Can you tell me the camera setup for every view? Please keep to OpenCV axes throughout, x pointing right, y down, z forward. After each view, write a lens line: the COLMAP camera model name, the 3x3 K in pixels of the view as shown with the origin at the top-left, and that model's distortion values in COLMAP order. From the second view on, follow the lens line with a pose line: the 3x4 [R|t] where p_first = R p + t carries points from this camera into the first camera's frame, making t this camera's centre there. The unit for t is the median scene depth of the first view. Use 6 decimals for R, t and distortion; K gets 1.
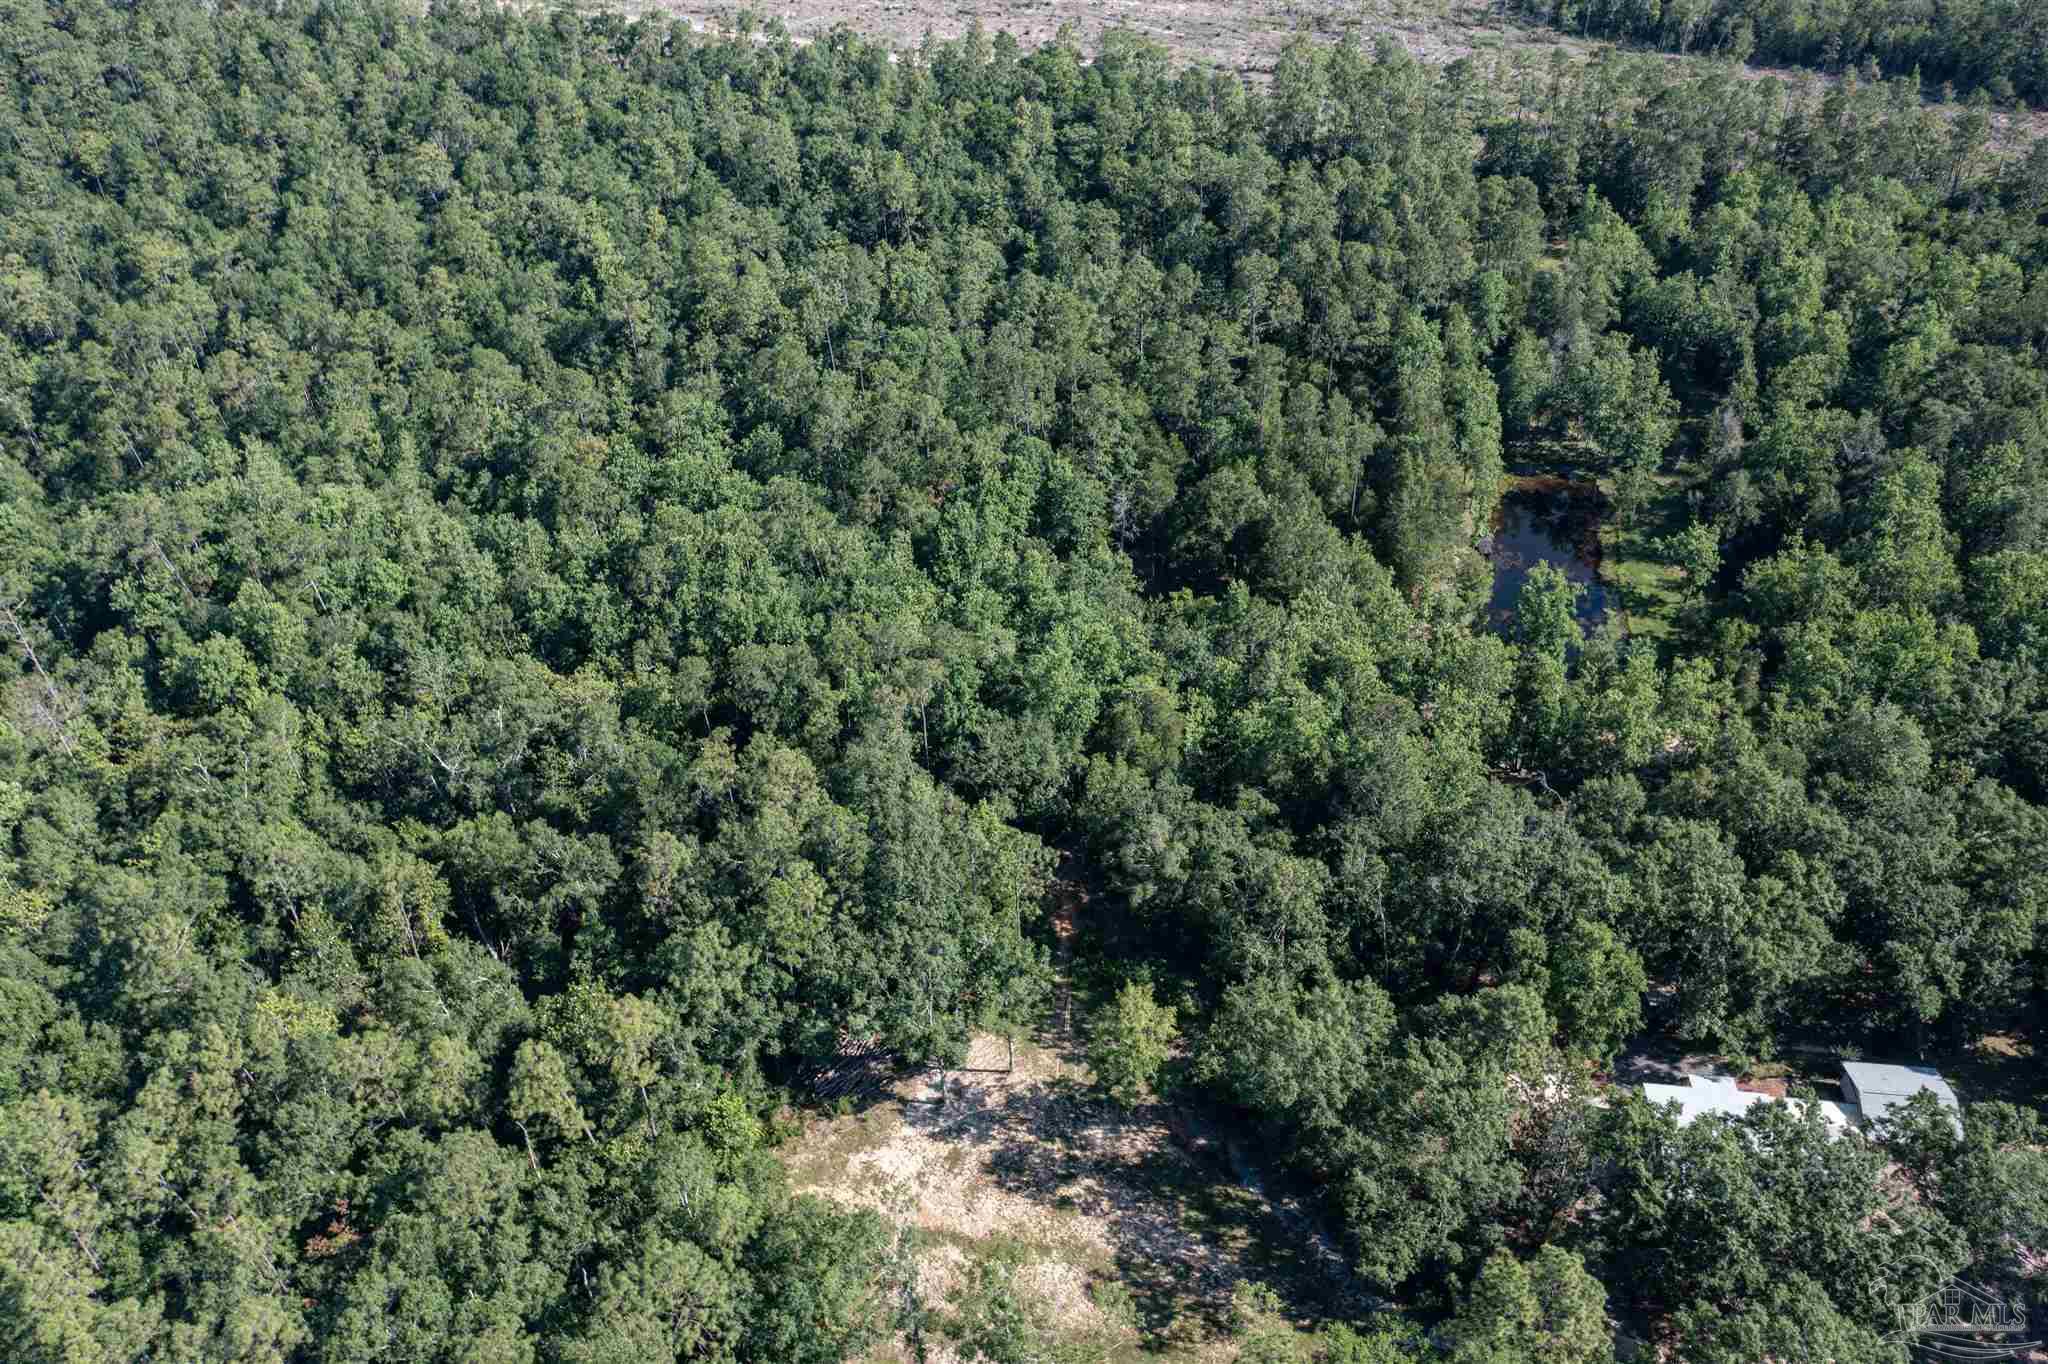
lens RADIAL K [[1630.0, 0, 1018.9], [0, 1630.0, 676.8], [0, 0, 1]] dist [-0.013278, 0.004699]
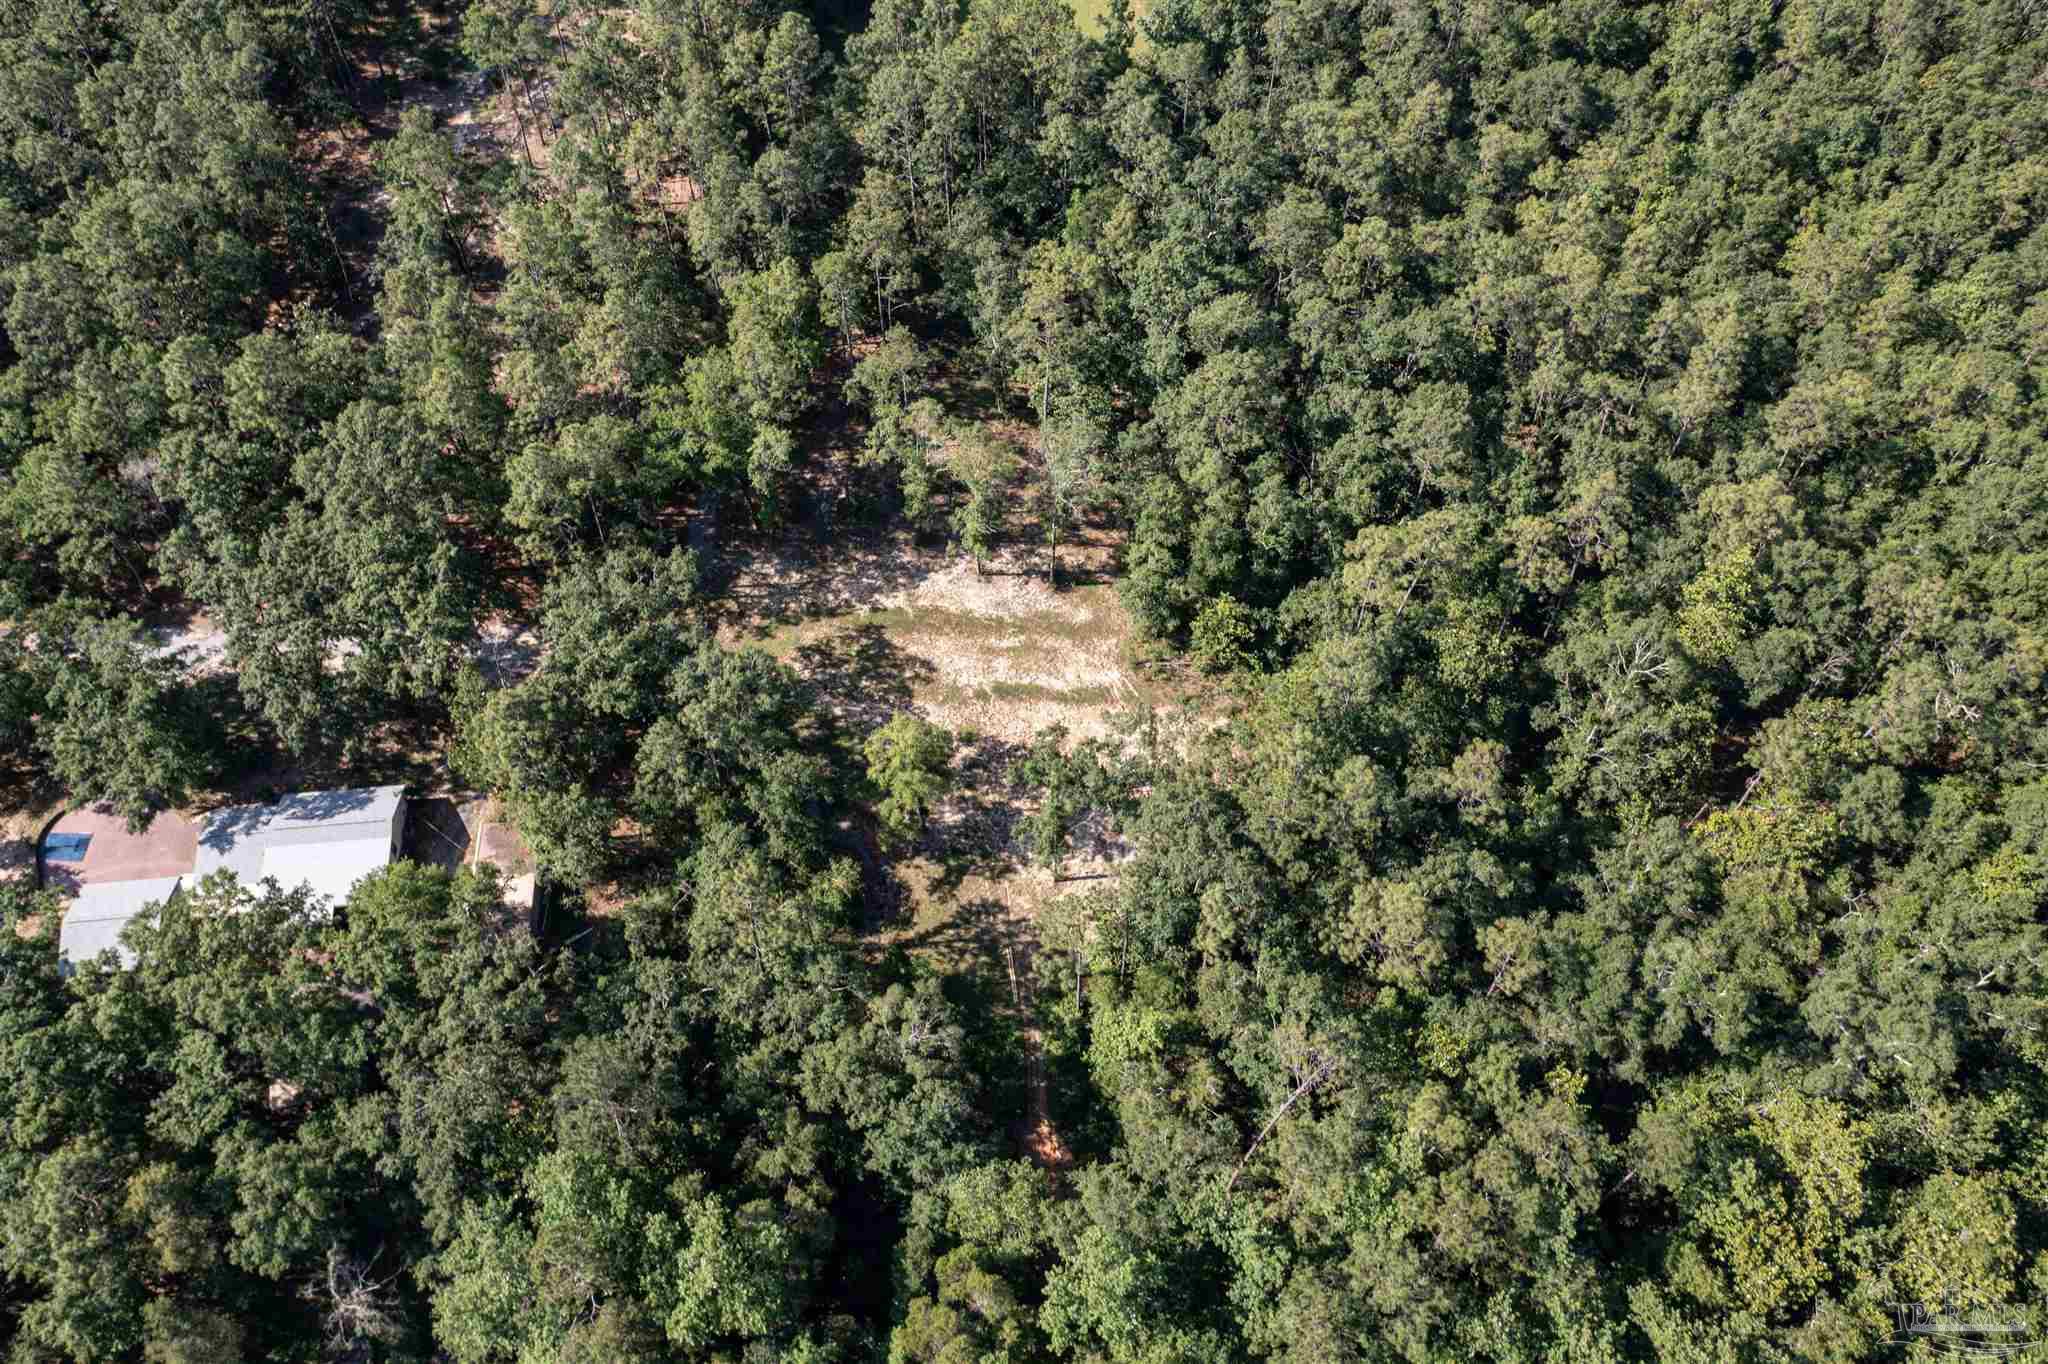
lens RADIAL K [[1630.0, 0, 1035.2], [0, 1630.0, 677.0], [0, 0, 1]] dist [-0.013278, 0.004699]
pose [[-0.977260, 0.196485, -0.079732, 0.055793], [-0.087093, -0.029096, 0.995775, -0.660215], [0.193335, 0.980075, 0.045547, 0.824115]]
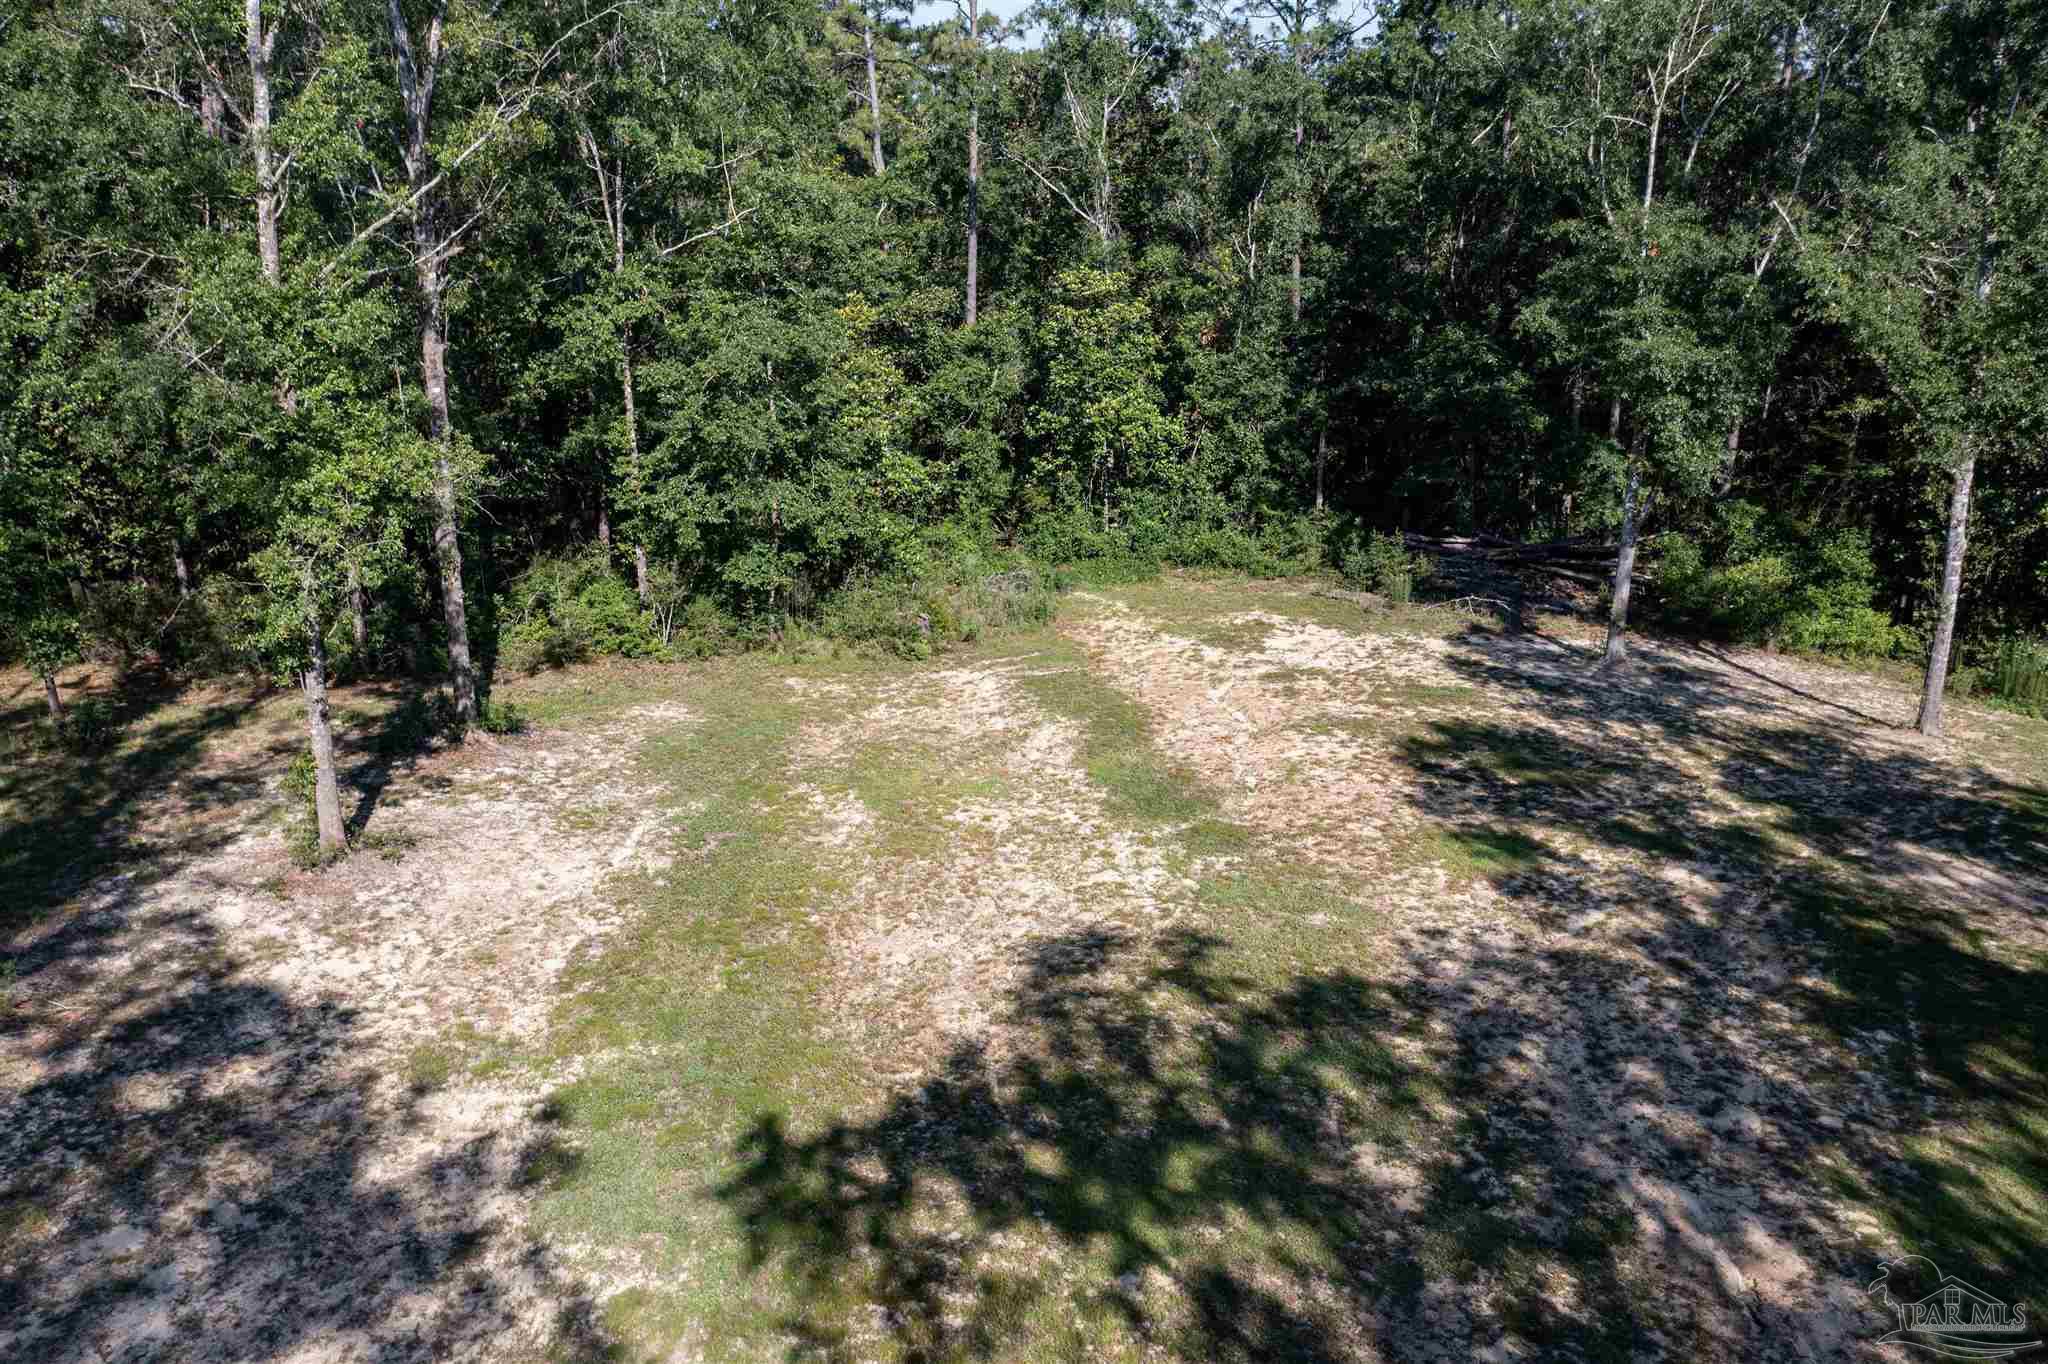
lens RADIAL K [[1630.0, 0, 1031.7], [0, 1630.0, 671.6], [0, 0, 1]] dist [-0.013278, 0.004699]
pose [[0.366593, 0.301573, -0.880150, 0.155893], [-0.588784, 0.807676, 0.031504, 0.298978], [0.720377, 0.506669, 0.473650, 0.767041]]
